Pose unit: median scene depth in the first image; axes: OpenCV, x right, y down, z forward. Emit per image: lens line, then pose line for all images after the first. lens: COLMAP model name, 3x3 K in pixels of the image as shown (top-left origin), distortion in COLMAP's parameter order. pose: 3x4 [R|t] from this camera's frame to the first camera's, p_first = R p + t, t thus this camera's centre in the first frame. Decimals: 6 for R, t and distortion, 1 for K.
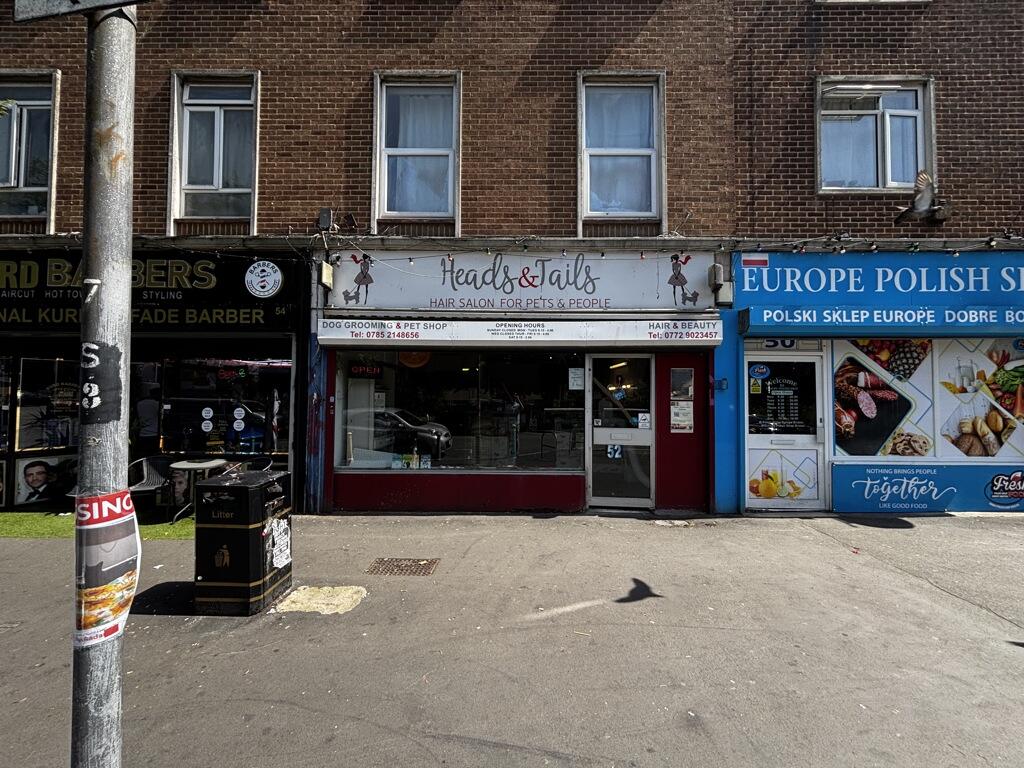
lens RADIAL K [[416.1, 0, 512.0], [0, 416.1, 384.0], [0, 0, 1]] dist [-0.001960, -0.000179]
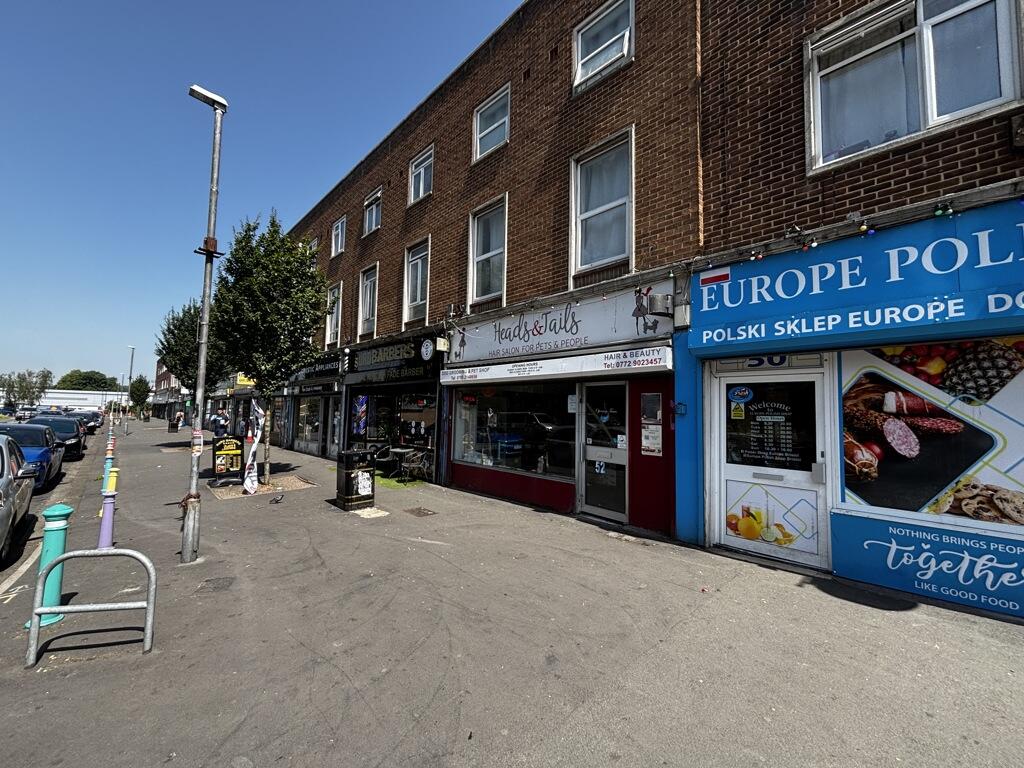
lens RADIAL K [[416.1, 0, 512.0], [0, 416.1, 384.0], [0, 0, 1]] dist [-0.001960, -0.000179]
pose [[0.696454, -0.041087, -0.716424, 0.923701], [0.003898, 0.998561, -0.053477, -0.006615], [0.717591, 0.034452, 0.695612, 0.022121]]
